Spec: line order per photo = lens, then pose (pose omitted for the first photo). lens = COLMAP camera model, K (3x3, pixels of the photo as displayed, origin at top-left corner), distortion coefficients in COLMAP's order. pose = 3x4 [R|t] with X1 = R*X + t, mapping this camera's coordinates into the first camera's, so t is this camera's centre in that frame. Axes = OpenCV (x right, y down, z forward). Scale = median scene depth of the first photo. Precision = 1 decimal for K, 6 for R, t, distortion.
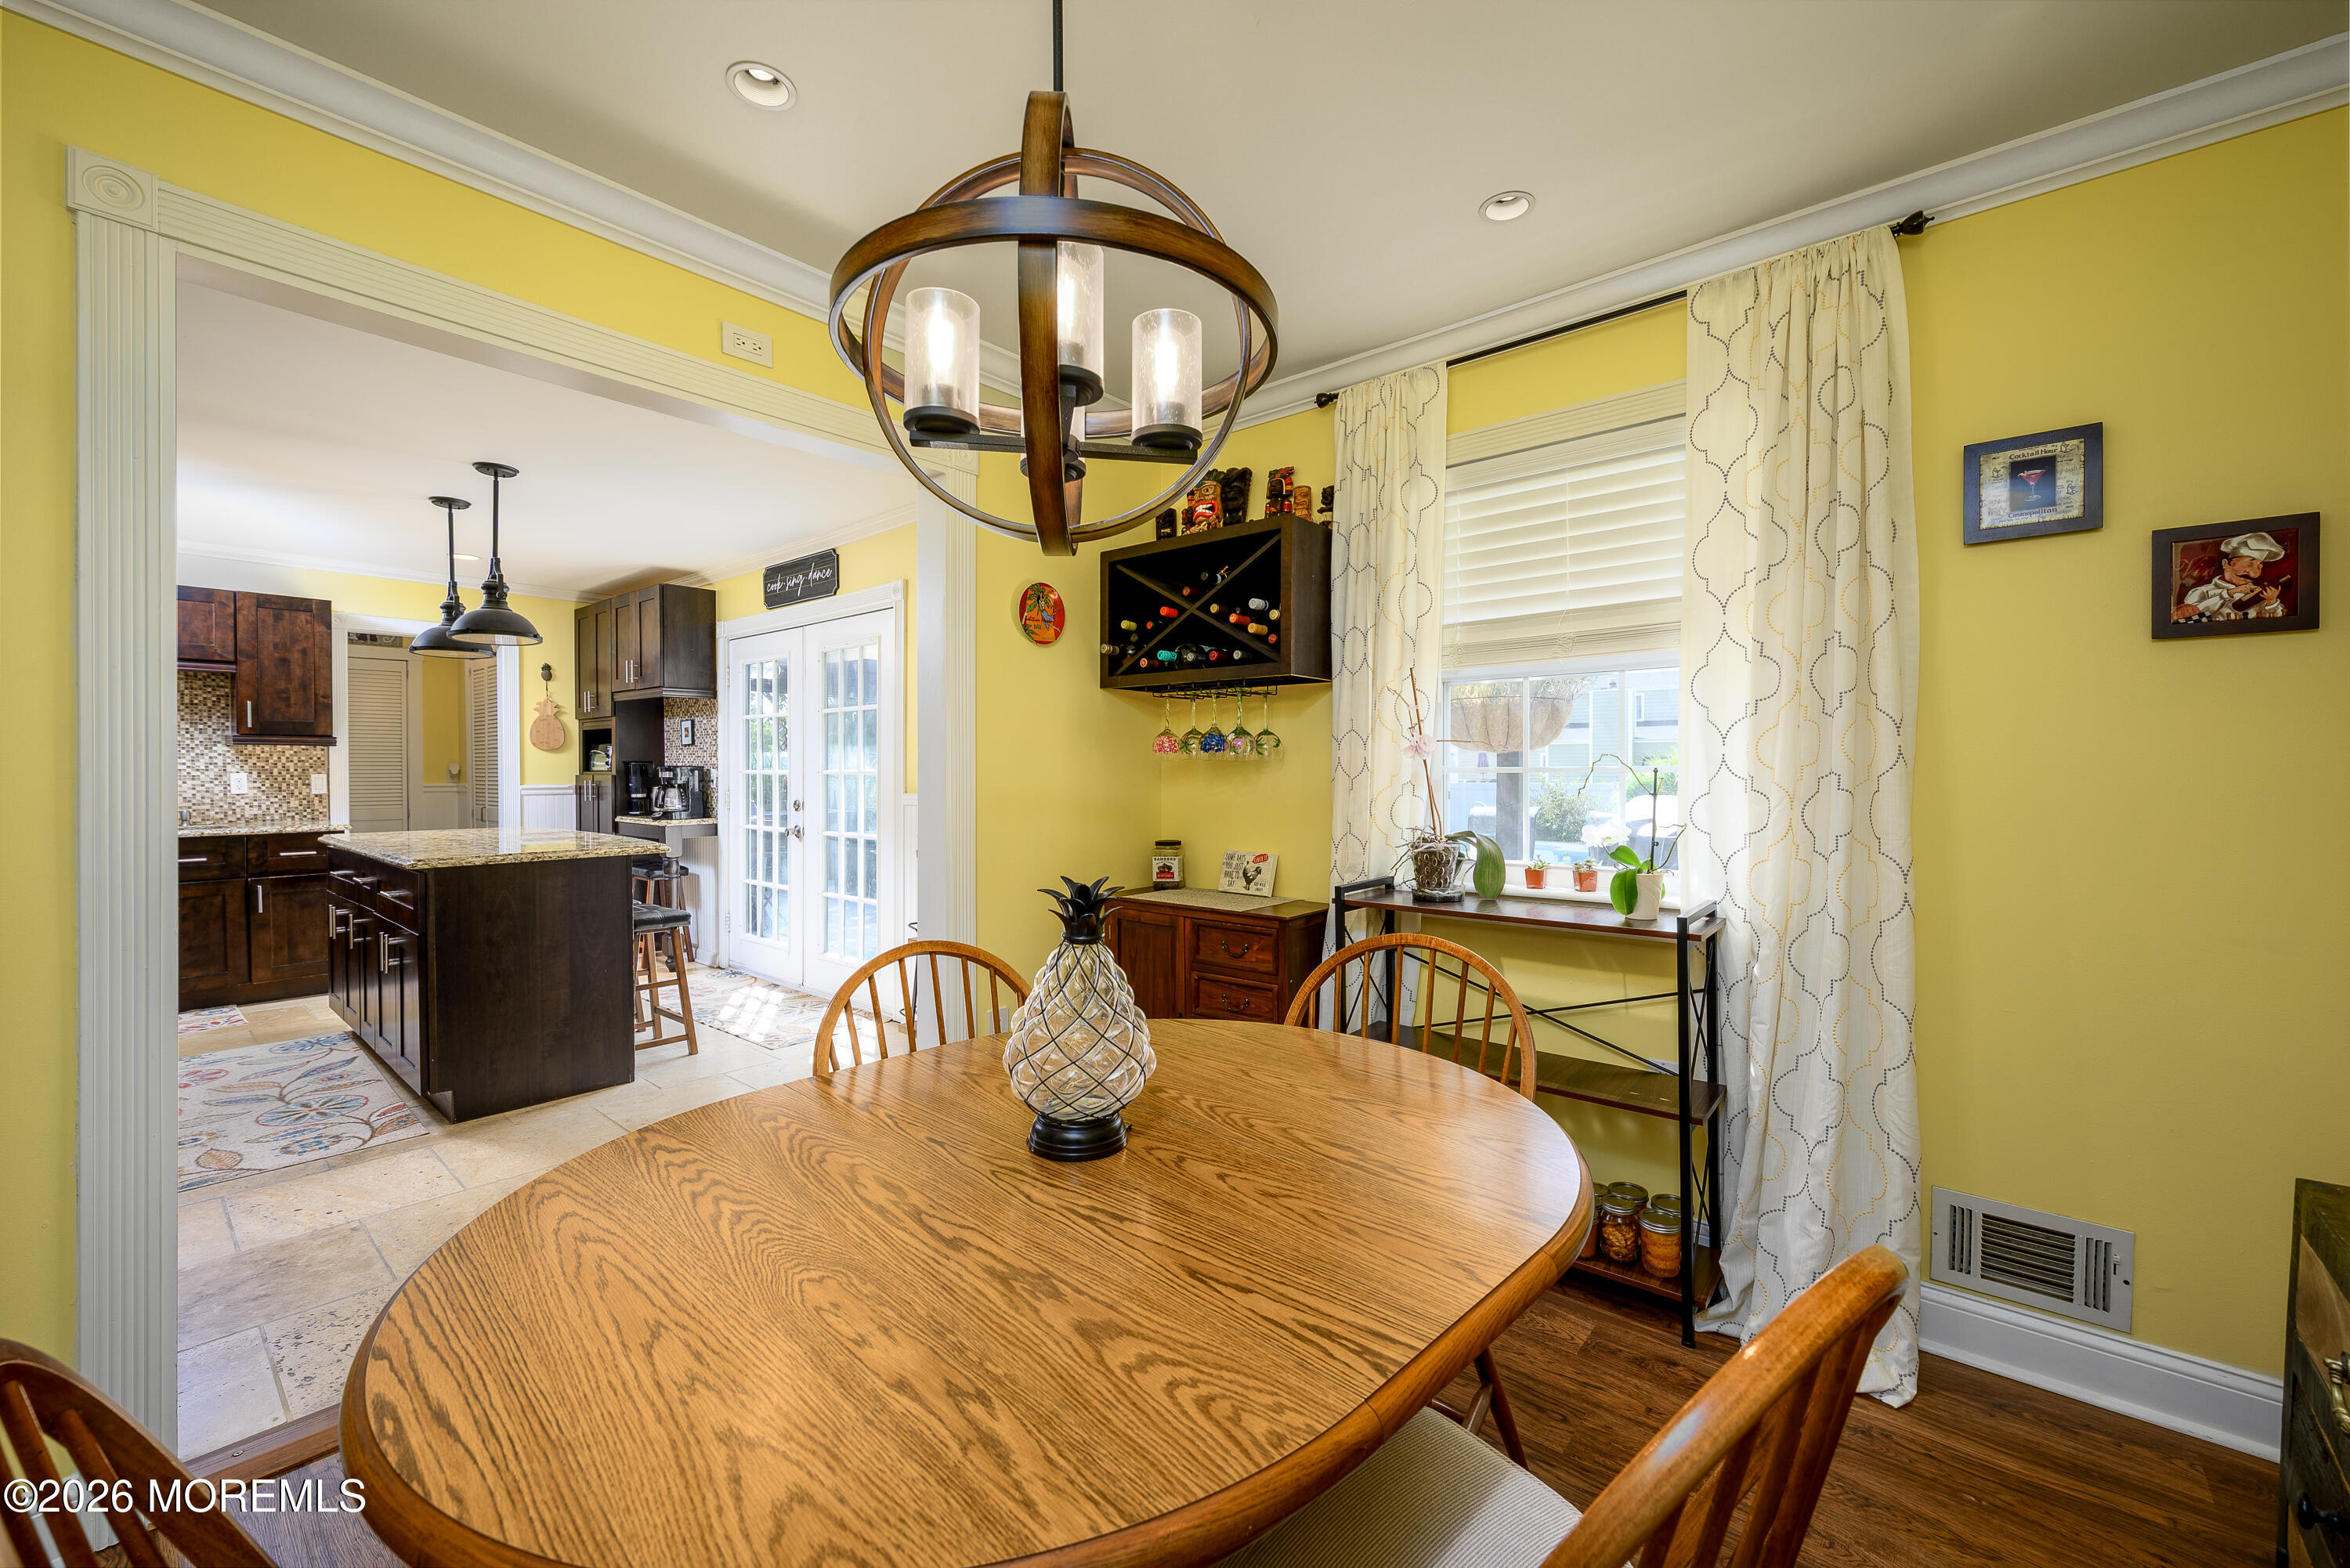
lens RADIAL K [[957.0, 0, 1177.5], [0, 957.0, 776.7], [0, 0, 1]] dist [-0.000061, 0.000099]
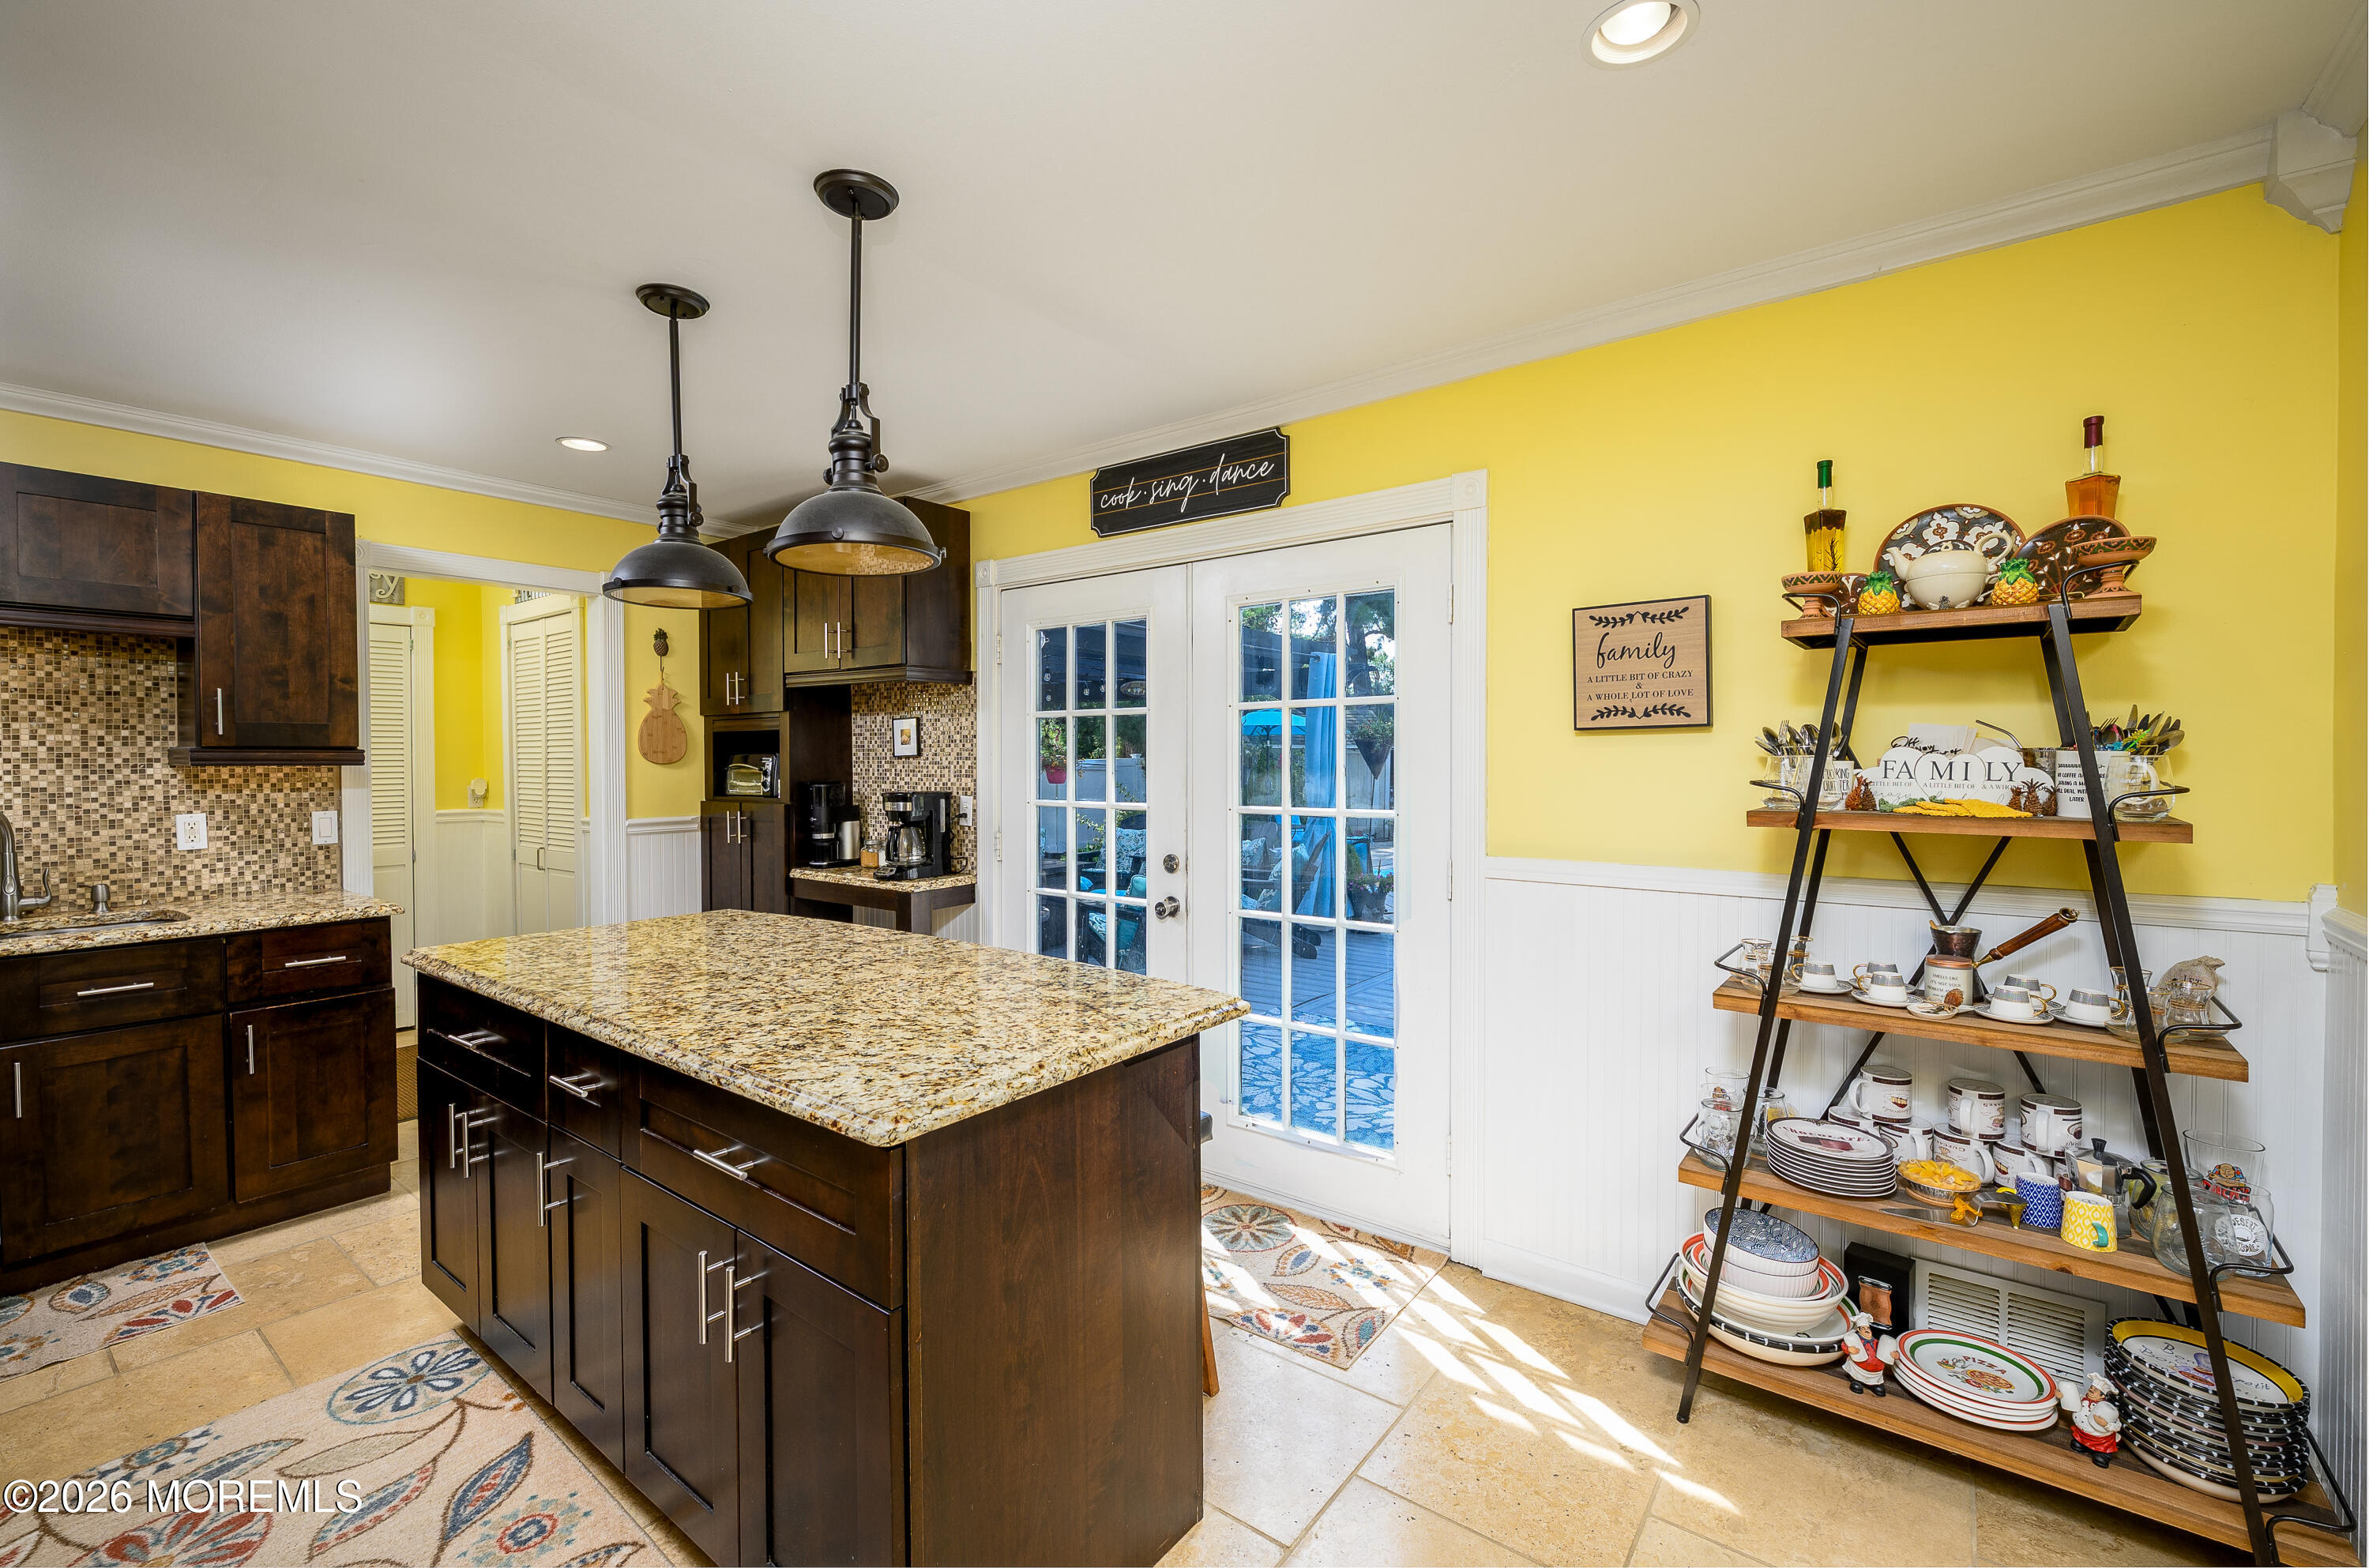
lens RADIAL K [[1020.1, 0, 1171.5], [0, 1020.1, 768.5], [0, 0, 1]] dist [-0.003255, 0.000585]
pose [[0.998568, -0.002834, 0.053423, -0.439313], [0.002661, 0.999991, 0.003321, -0.032167], [-0.053432, -0.003175, 0.998566, 0.370460]]
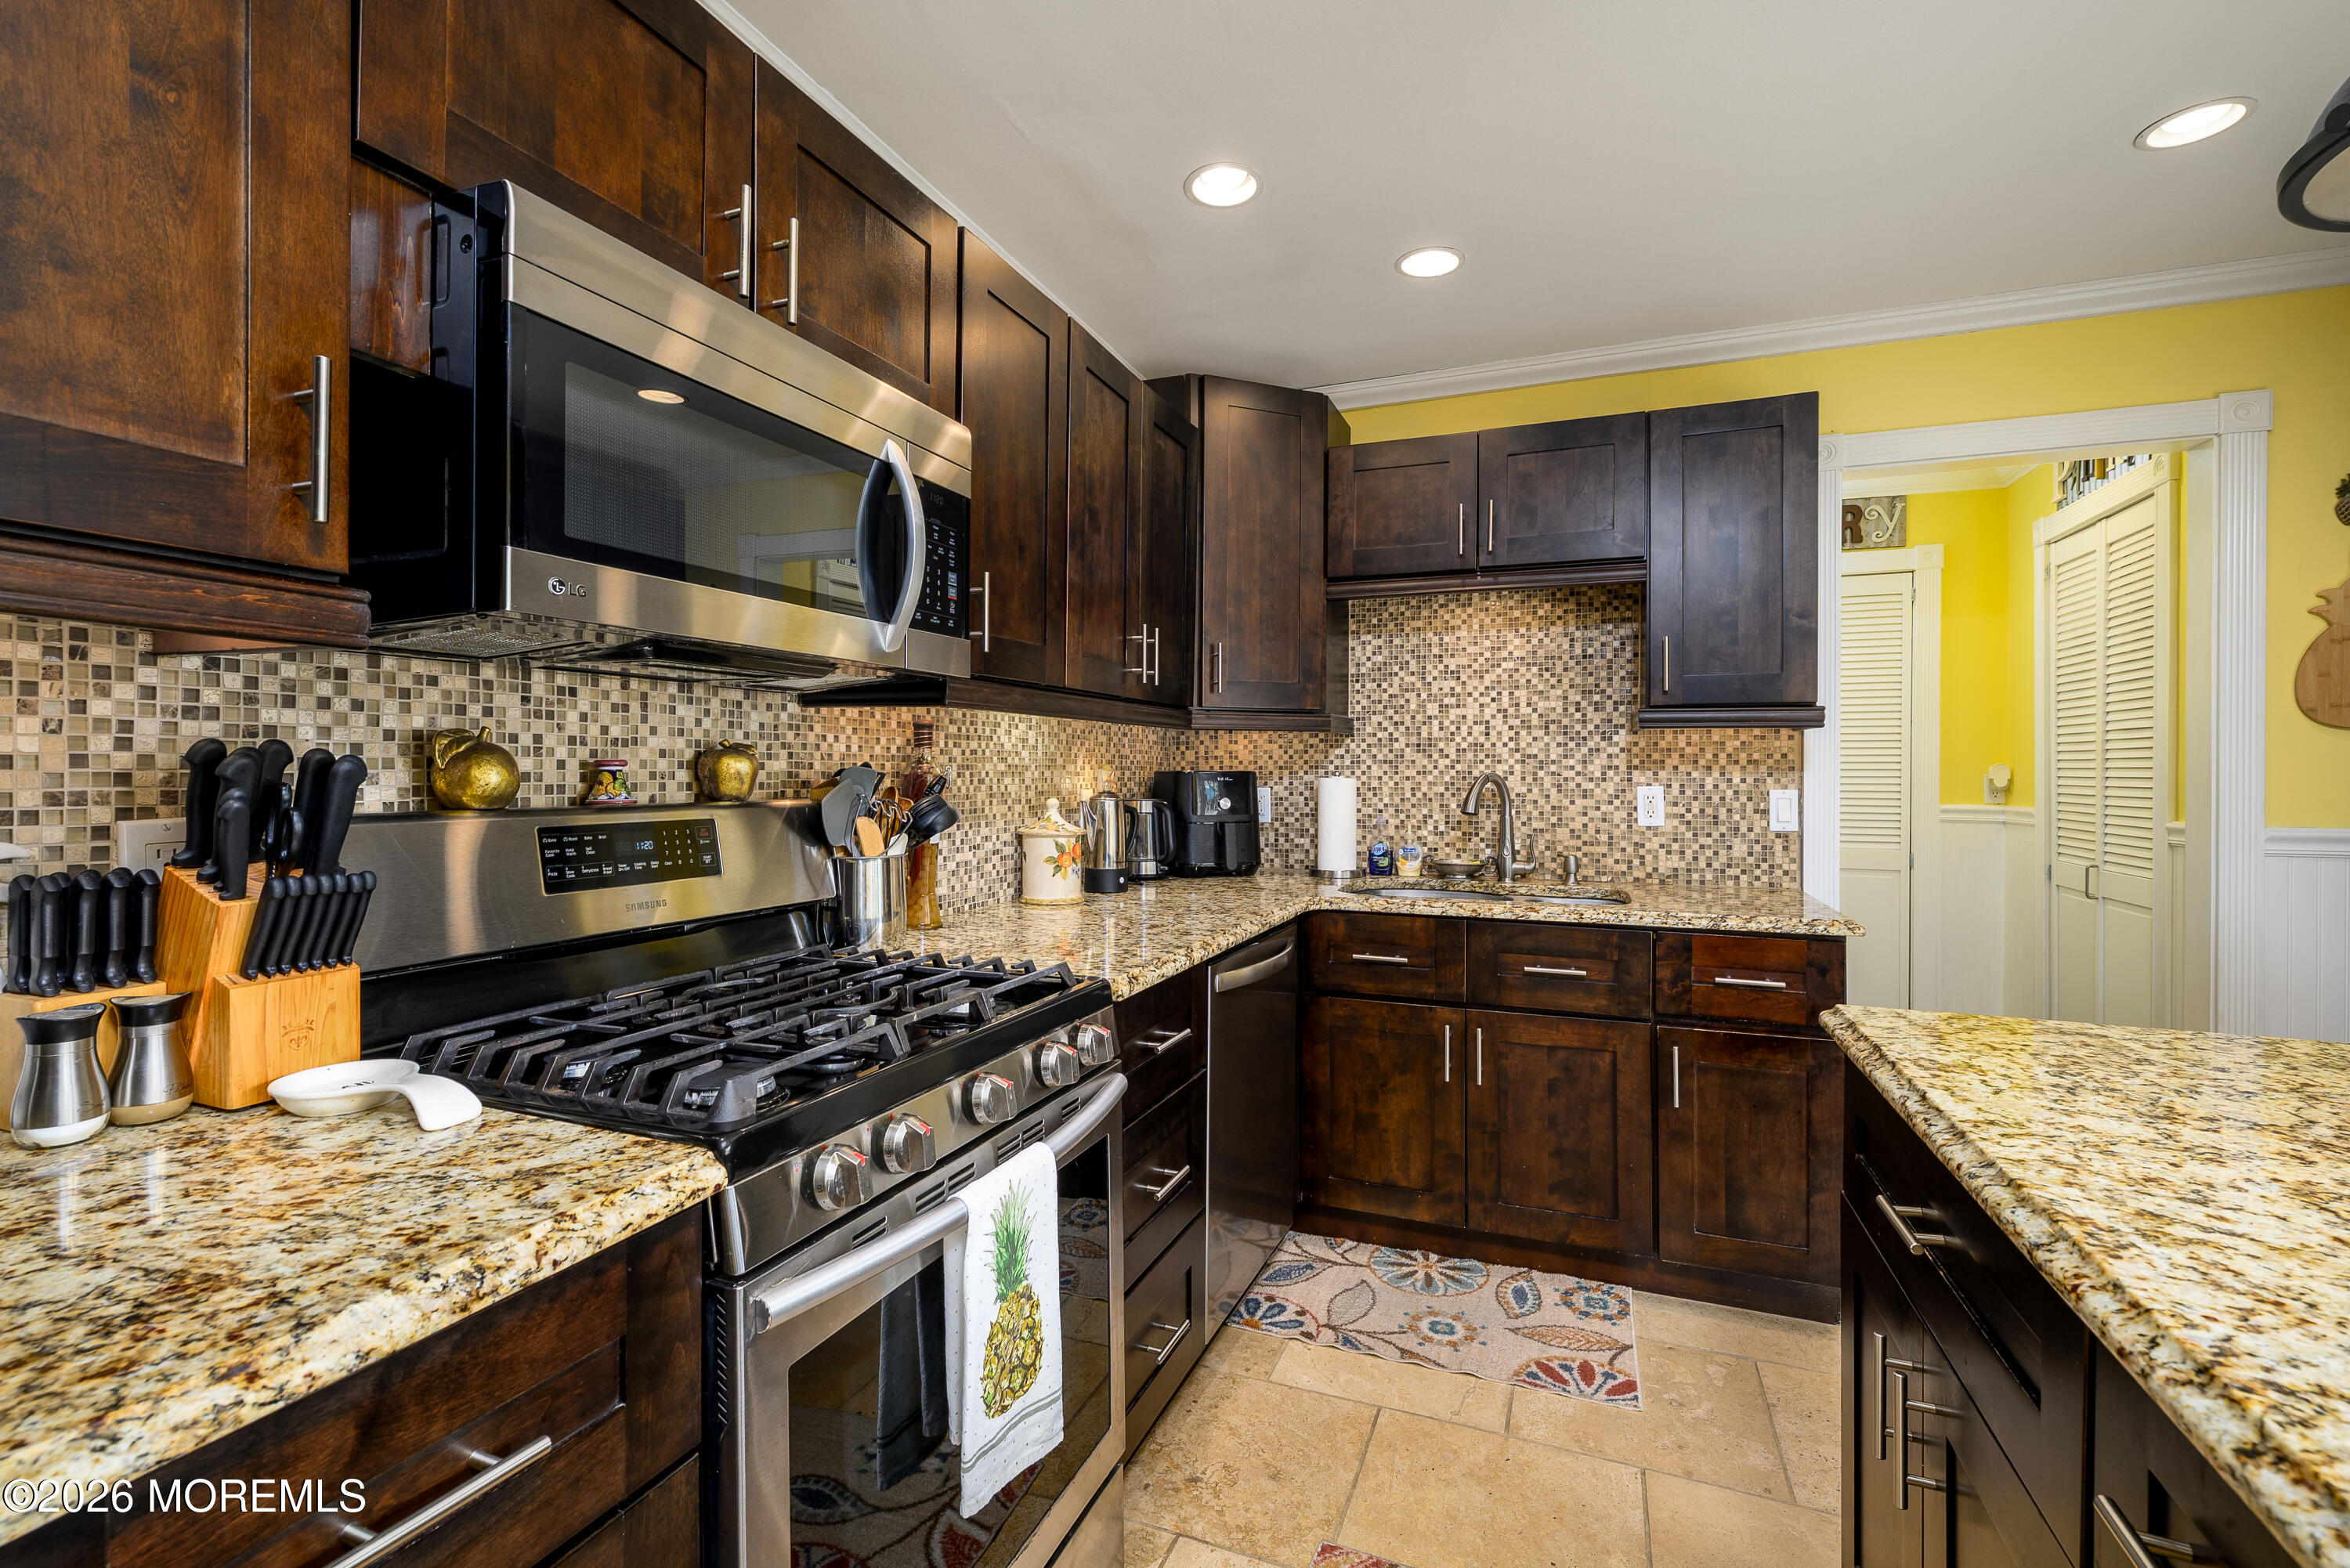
lens RADIAL K [[1033.4, 0, 1190.5], [0, 1033.4, 770.3], [0, 0, 1]] dist [-0.002635, 0.000950]
pose [[0.342639, 0.006780, -0.939443, -0.561473], [-0.013083, 0.999911, 0.002445, -0.010539], [0.939376, 0.011453, 0.342697, 0.595764]]
